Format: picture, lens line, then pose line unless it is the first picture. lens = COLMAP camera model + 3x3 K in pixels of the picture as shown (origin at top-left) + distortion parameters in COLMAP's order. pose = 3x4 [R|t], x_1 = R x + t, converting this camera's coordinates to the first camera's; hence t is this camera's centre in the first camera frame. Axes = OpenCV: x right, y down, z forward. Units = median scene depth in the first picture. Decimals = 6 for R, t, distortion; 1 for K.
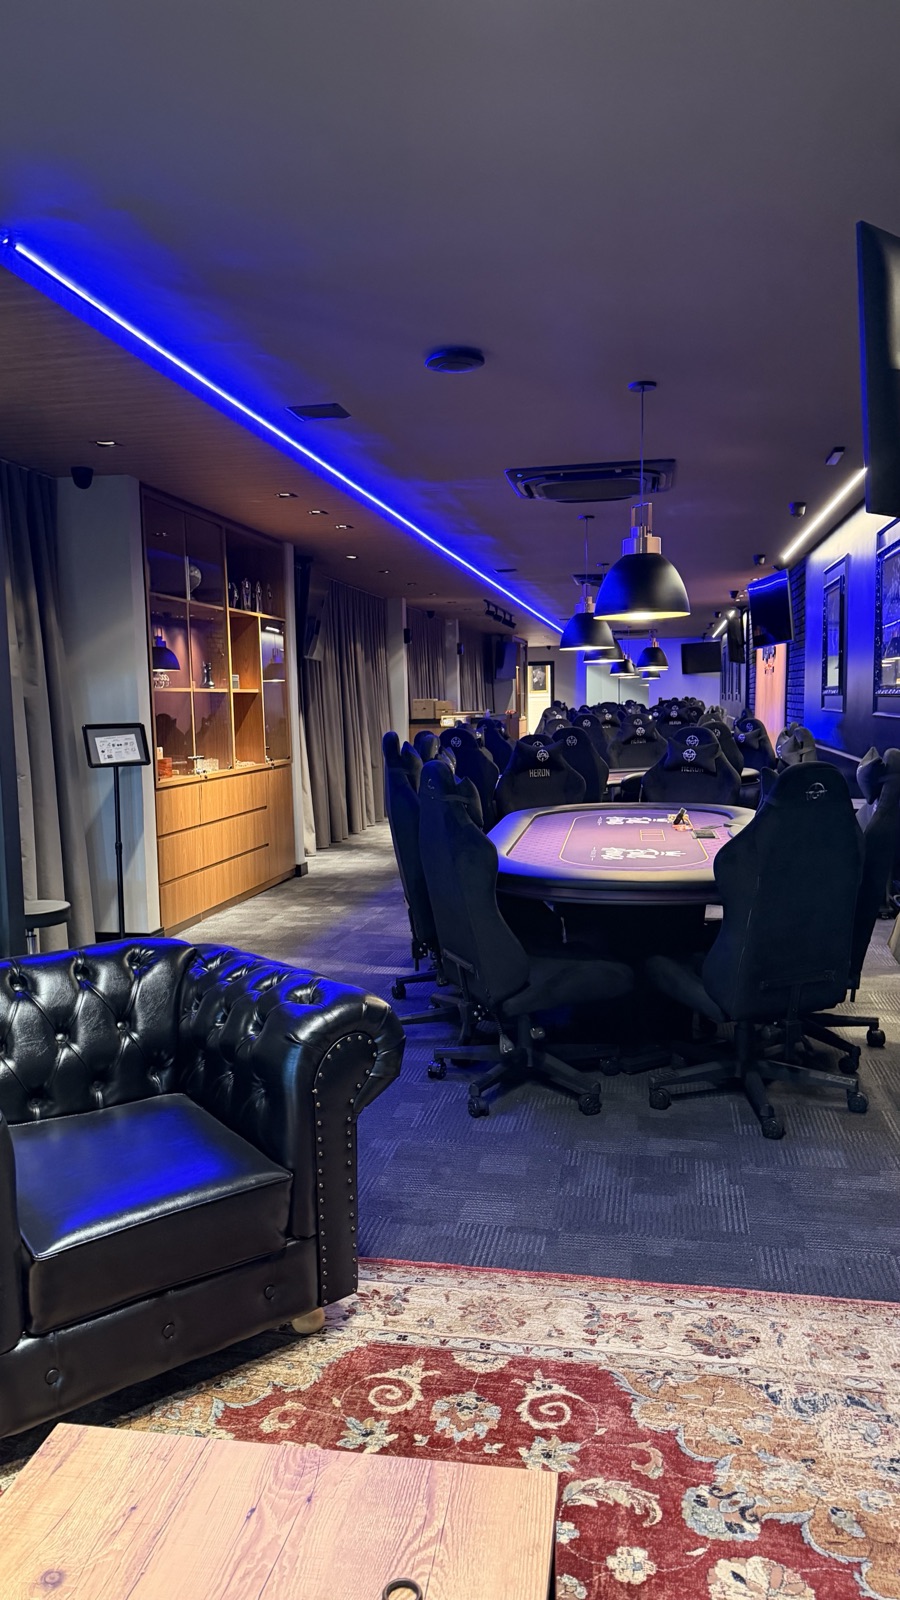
lens RADIAL K [[1069.0, 0, 450.0], [0, 1069.0, 800.0], [0, 0, 1]] dist [0.000049, -0.000811]
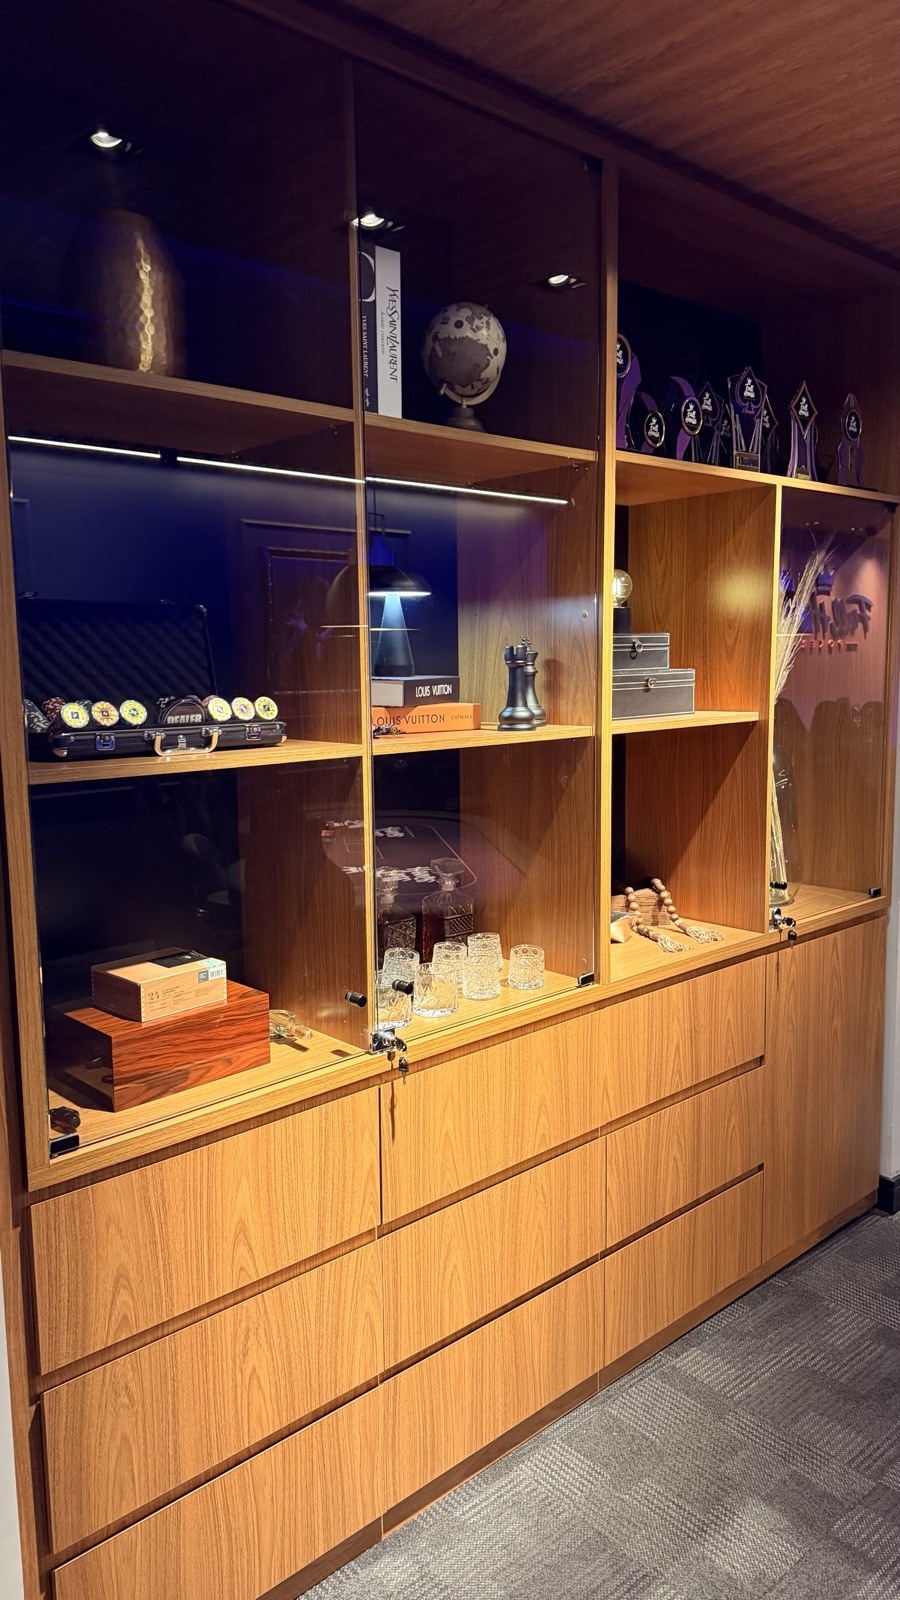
lens RADIAL K [[1124.8, 0, 450.0], [0, 1124.8, 800.0], [0, 0, 1]] dist [0.008255, 0.001772]
pose [[0.792690, 0.089102, -0.603078, -0.047206], [-0.057854, 0.995791, 0.071080, -0.104087], [0.606873, -0.021453, 0.794509, 0.726658]]
